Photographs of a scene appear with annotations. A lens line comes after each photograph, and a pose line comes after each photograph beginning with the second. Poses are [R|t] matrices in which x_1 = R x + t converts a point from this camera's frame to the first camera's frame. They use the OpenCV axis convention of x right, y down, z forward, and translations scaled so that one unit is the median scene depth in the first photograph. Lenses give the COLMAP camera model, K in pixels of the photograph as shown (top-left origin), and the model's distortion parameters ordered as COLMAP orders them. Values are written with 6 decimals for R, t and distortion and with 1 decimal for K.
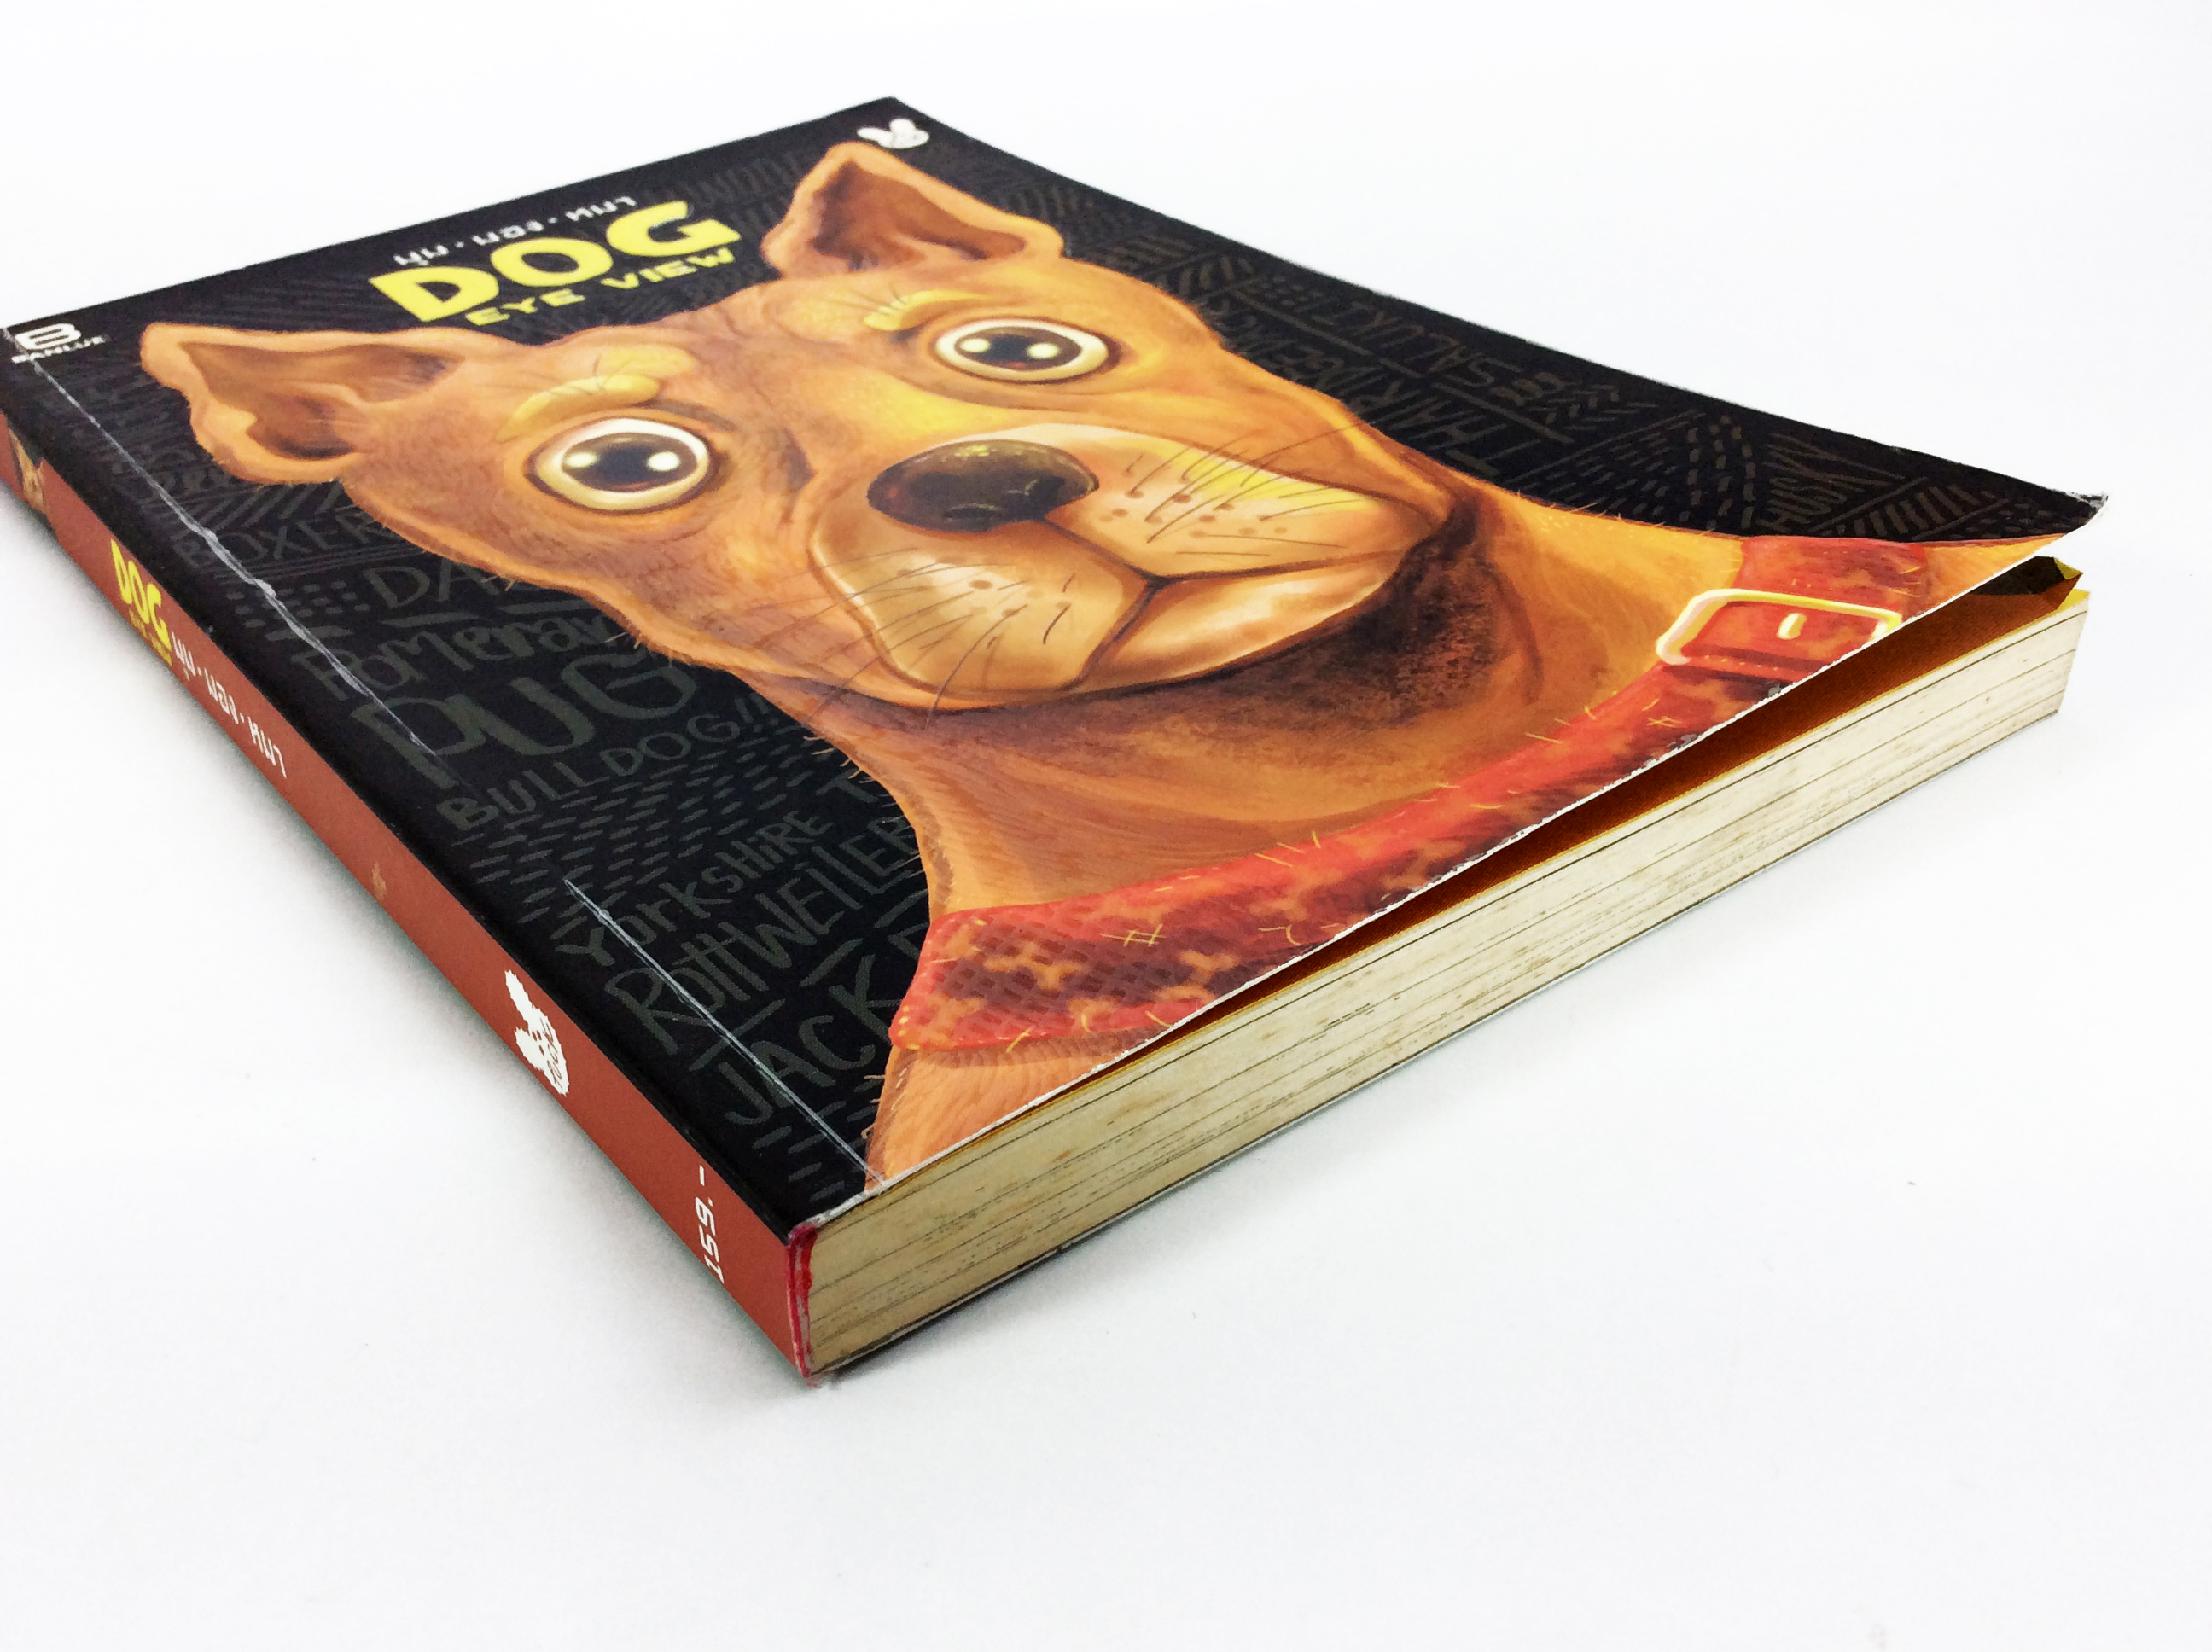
lens RADIAL K [[2071.8, 0, 1106.0], [0, 2071.8, 826.0], [0, 0, 1]] dist [0.133981, -0.334223]
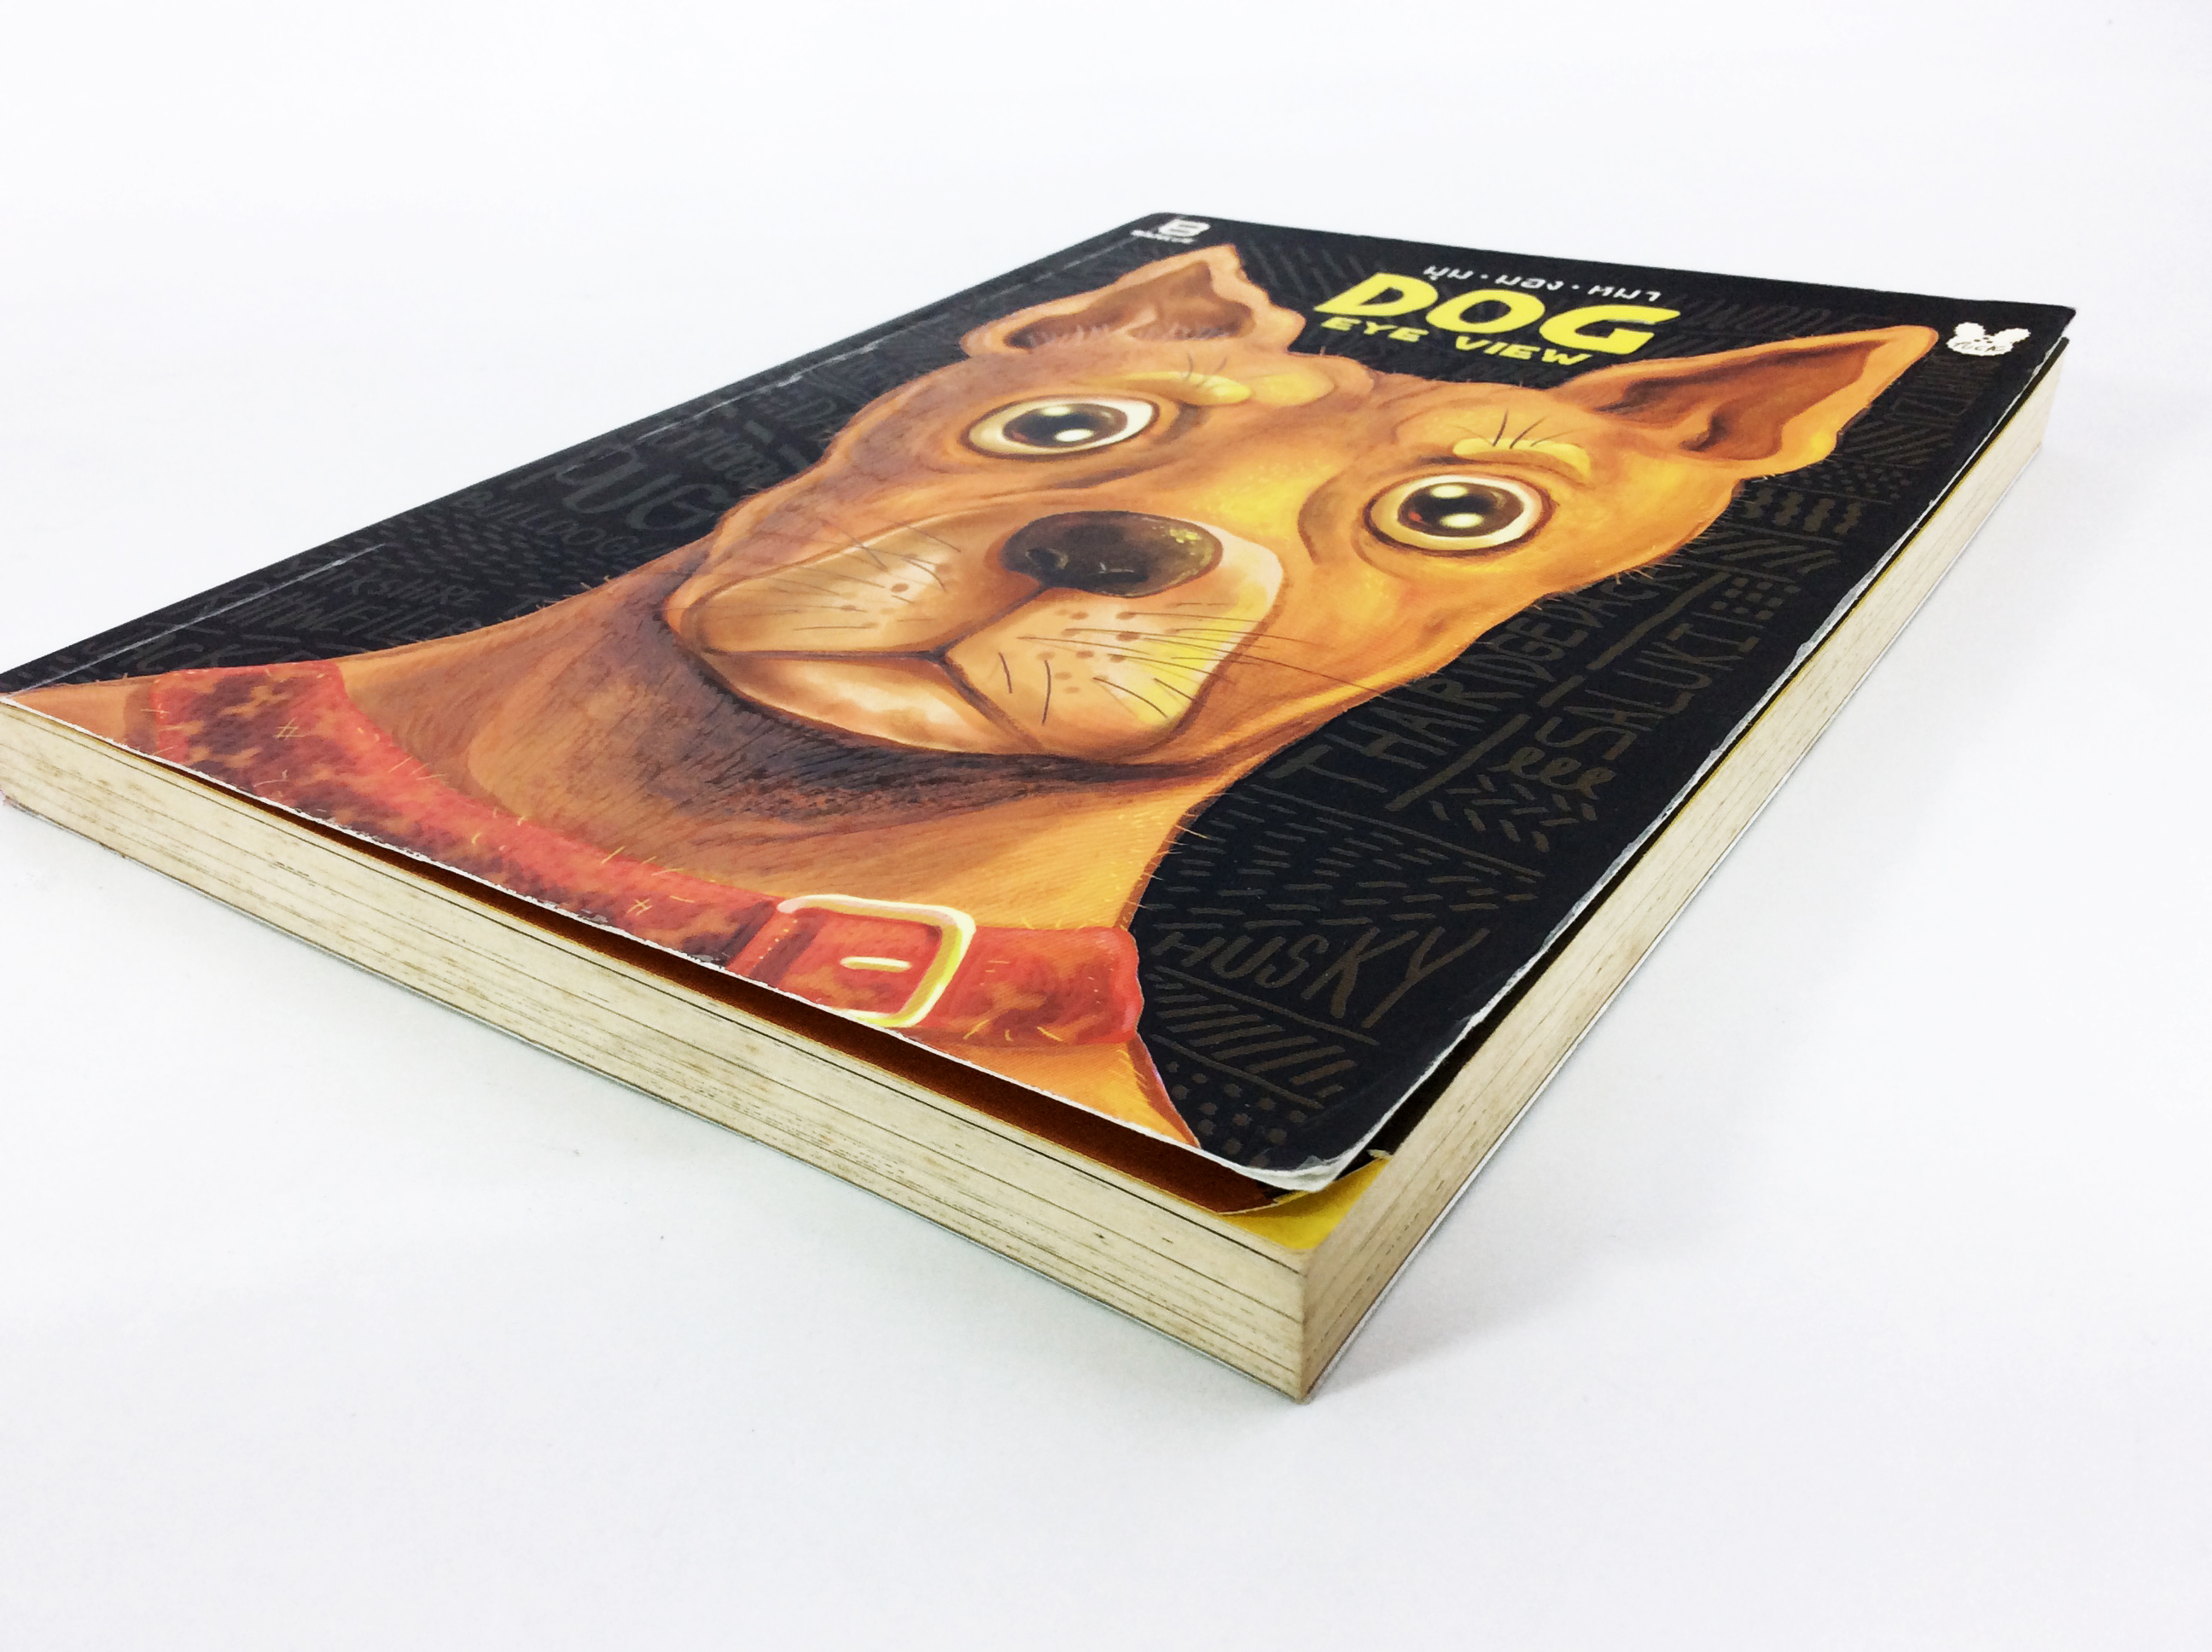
lens RADIAL K [[2071.8, 0, 1106.0], [0, 2071.8, 826.0], [0, 0, 1]] dist [0.133981, -0.334223]
pose [[0.313537, 0.499273, -0.807726, 0.784491], [-0.512608, 0.805021, 0.298620, -0.340978], [0.799329, 0.320418, 0.508335, 0.501559]]
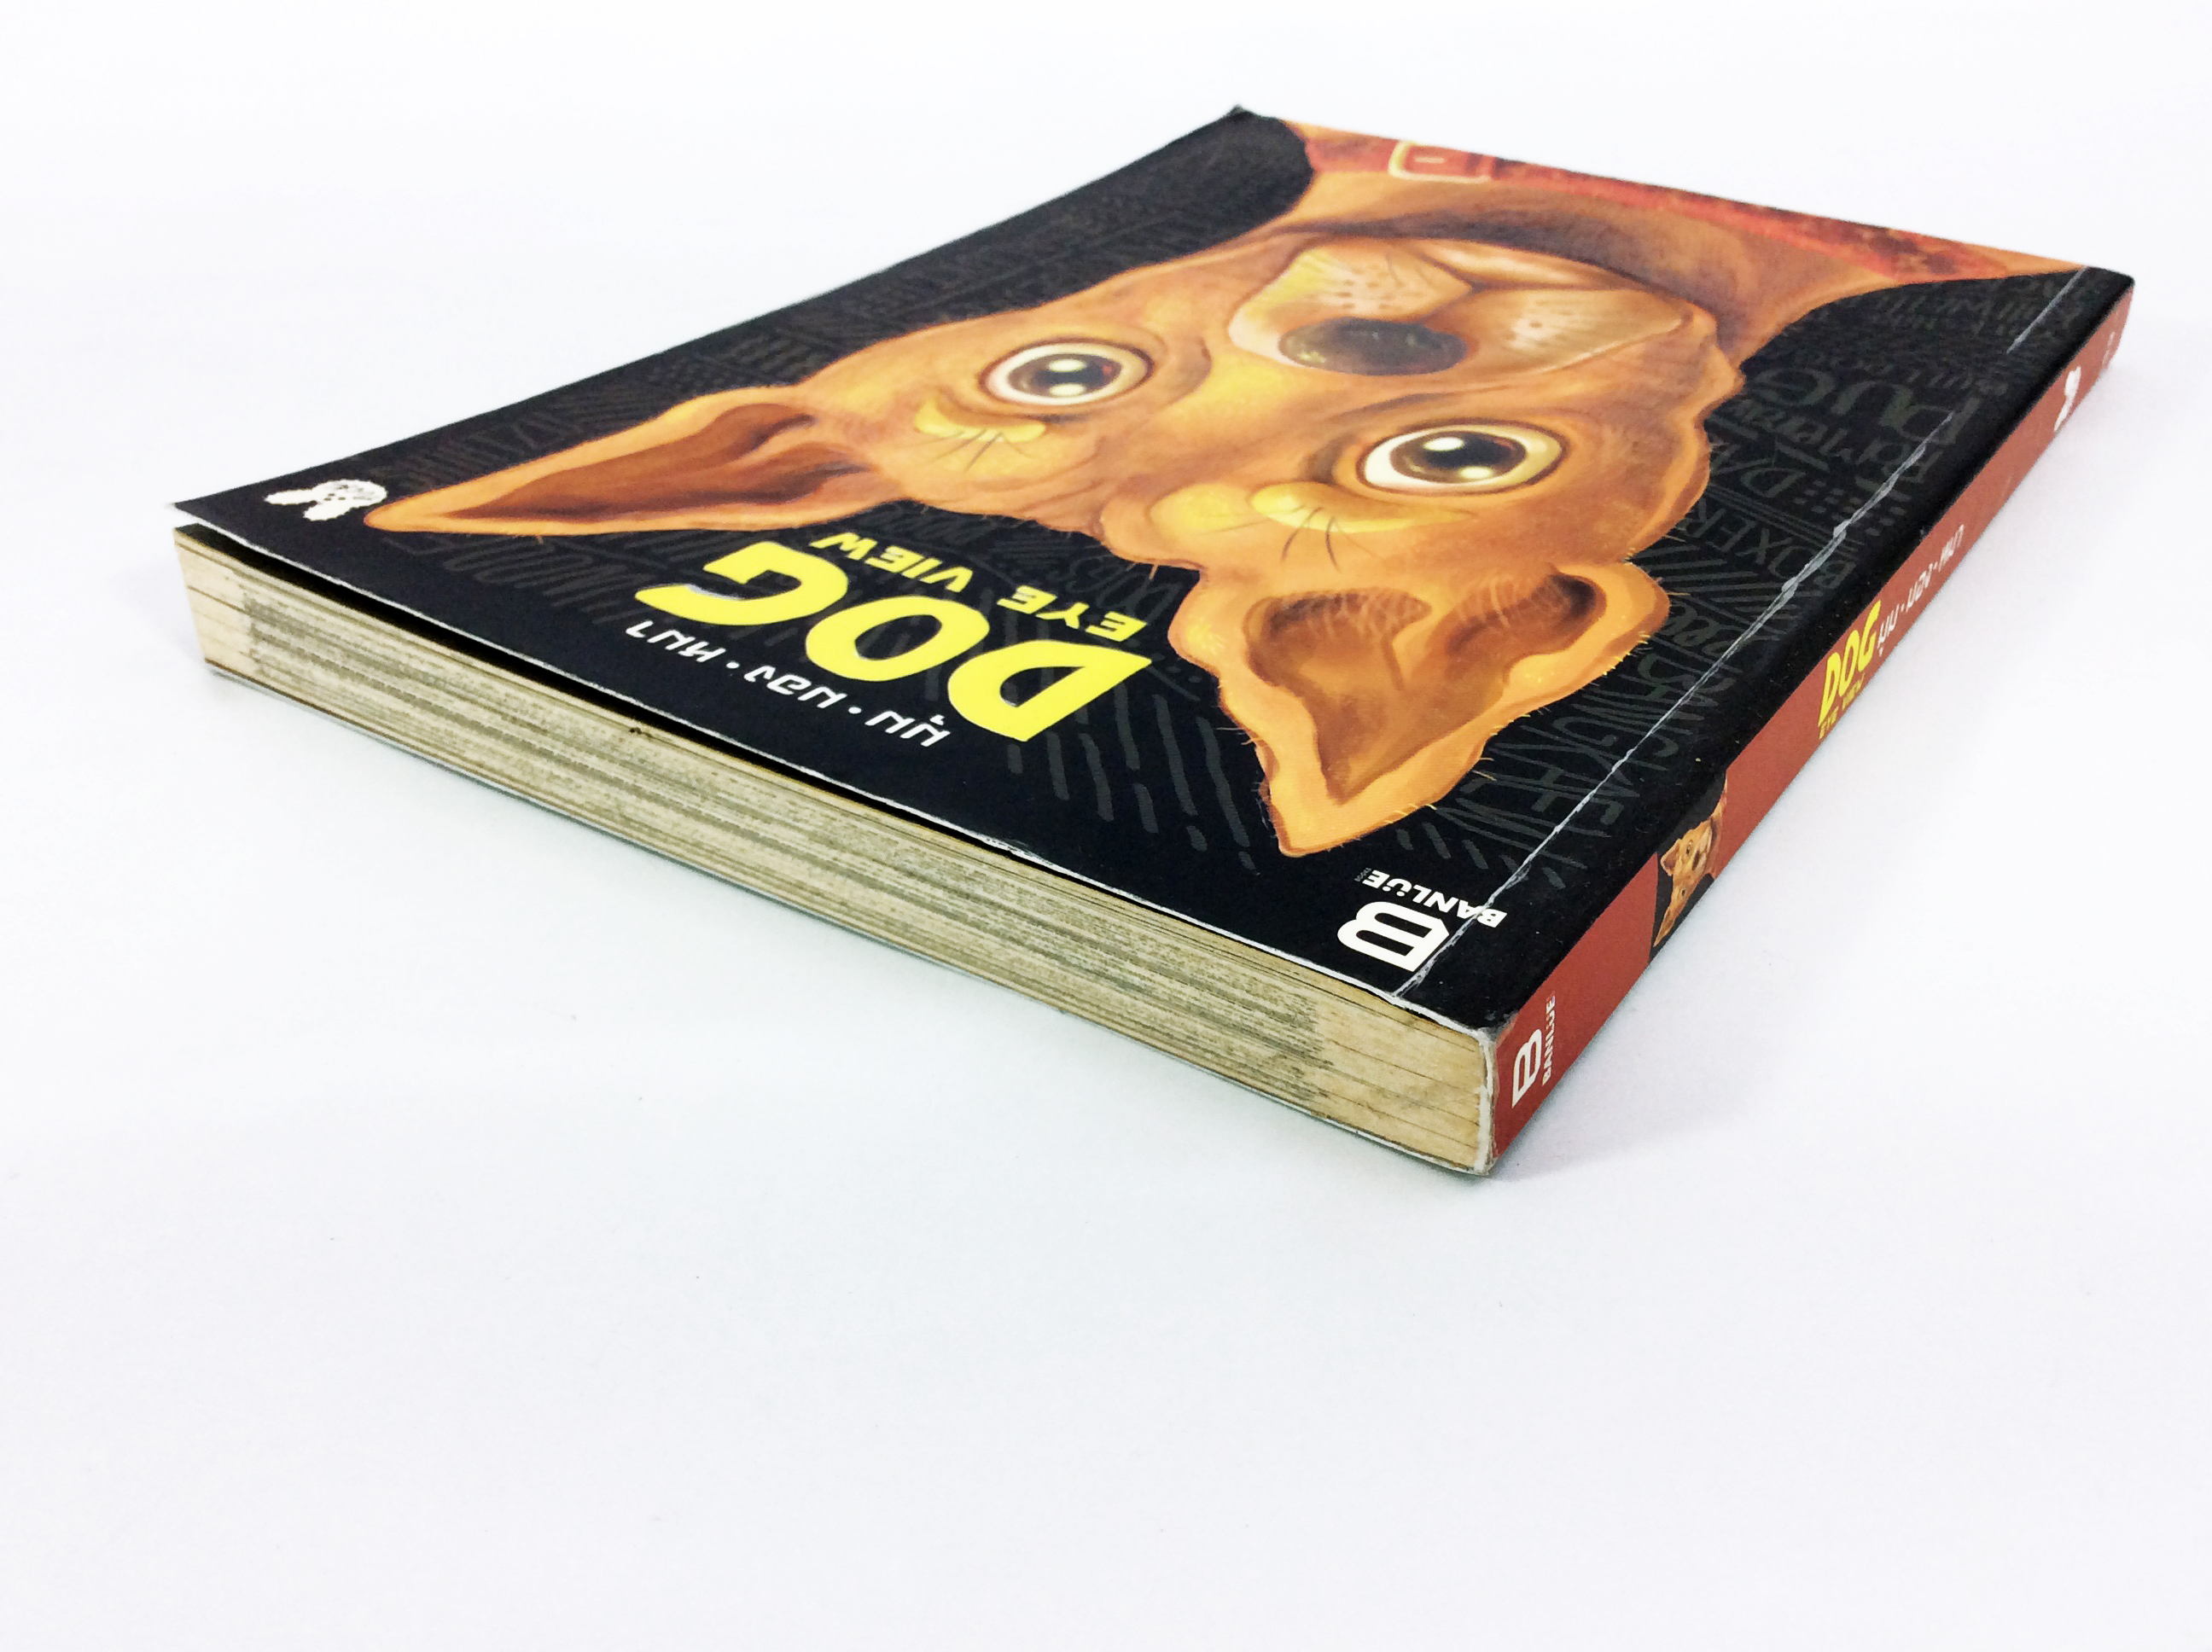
lens RADIAL K [[2071.8, 0, 1106.0], [0, 2071.8, 826.0], [0, 0, 1]] dist [0.133981, -0.334223]
pose [[-0.307864, -0.470617, 0.826886, -1.081113], [0.529142, 0.637596, 0.559893, -0.707031], [-0.790714, 0.609911, 0.052730, 1.167747]]
